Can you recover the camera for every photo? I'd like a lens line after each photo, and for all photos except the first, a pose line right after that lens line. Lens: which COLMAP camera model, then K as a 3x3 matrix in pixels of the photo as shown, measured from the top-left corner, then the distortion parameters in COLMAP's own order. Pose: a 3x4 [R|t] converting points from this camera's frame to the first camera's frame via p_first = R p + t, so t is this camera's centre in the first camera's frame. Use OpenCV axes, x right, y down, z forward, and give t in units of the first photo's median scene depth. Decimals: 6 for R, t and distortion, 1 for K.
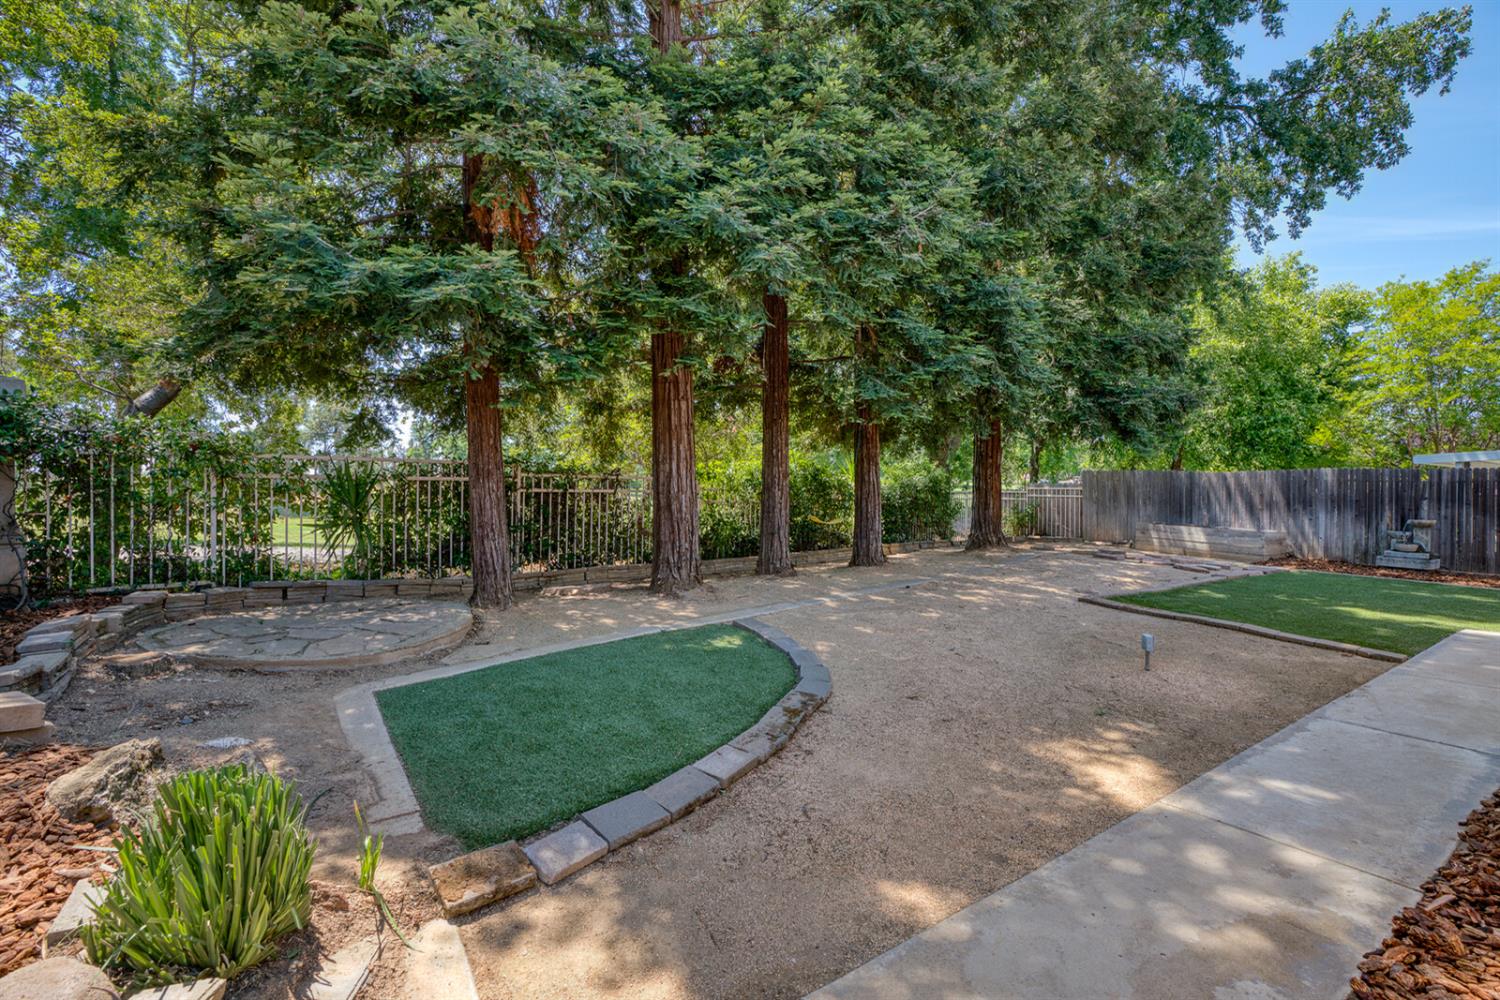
lens RADIAL K [[693.6, 0, 746.3], [0, 693.6, 487.9], [0, 0, 1]] dist [-0.045196, 0.020036]
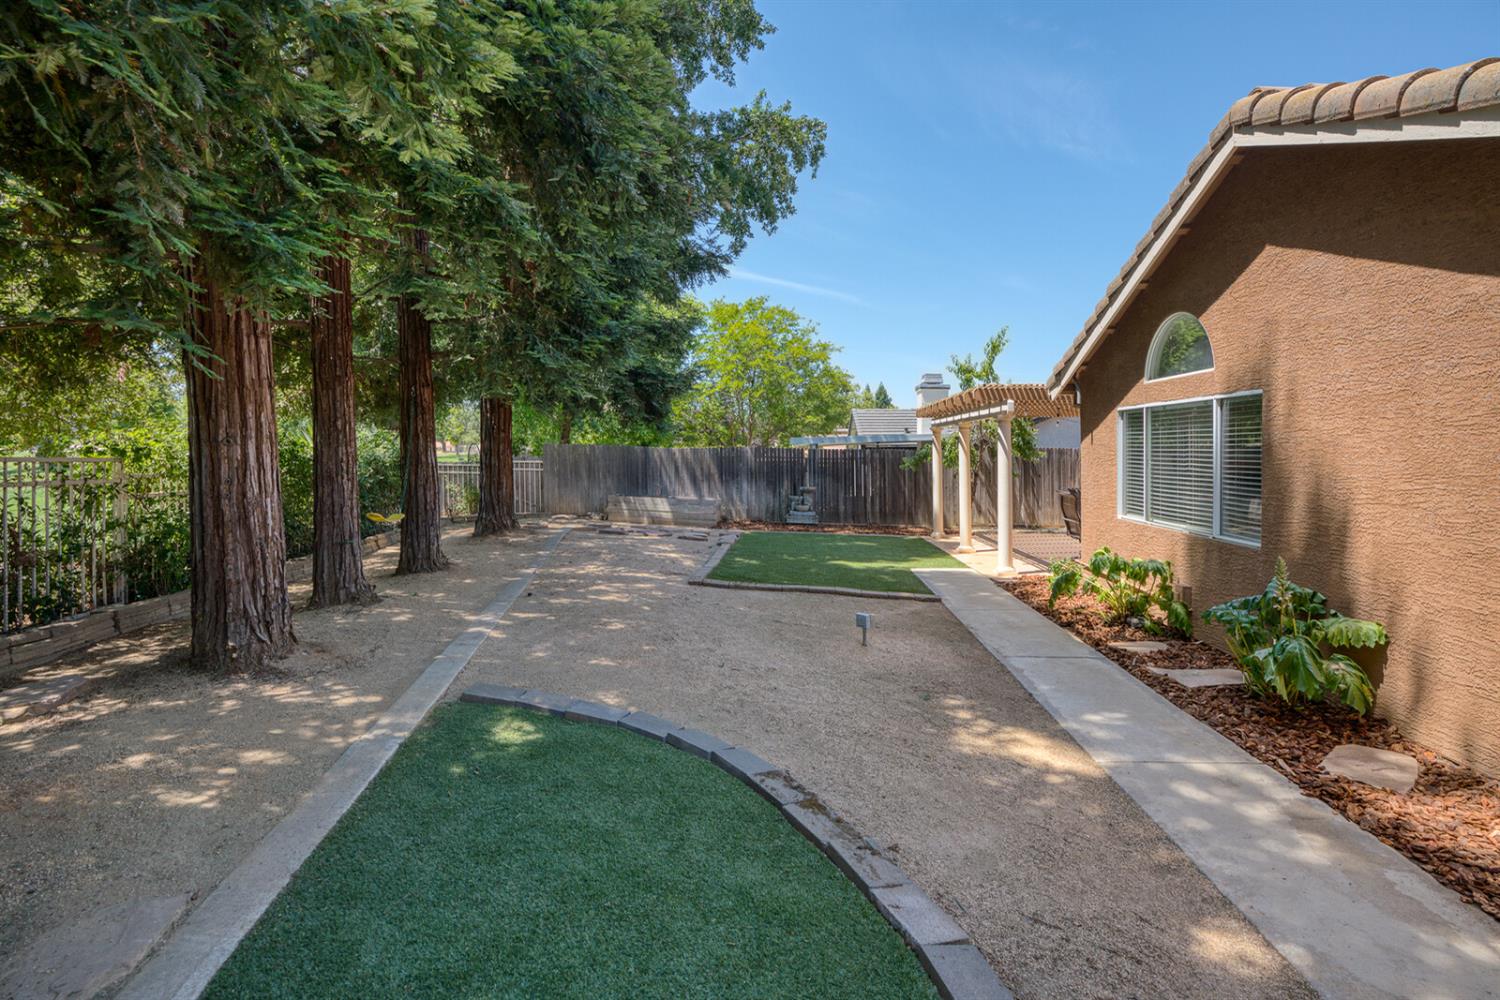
lens RADIAL K [[716.3, 0, 747.6], [0, 716.3, 472.1], [0, 0, 1]] dist [-0.076941, 0.034796]
pose [[0.612668, -0.017389, 0.790149, -0.215994], [-0.007169, 0.999595, 0.027557, -0.022226], [-0.790308, -0.022548, 0.612295, 0.222065]]
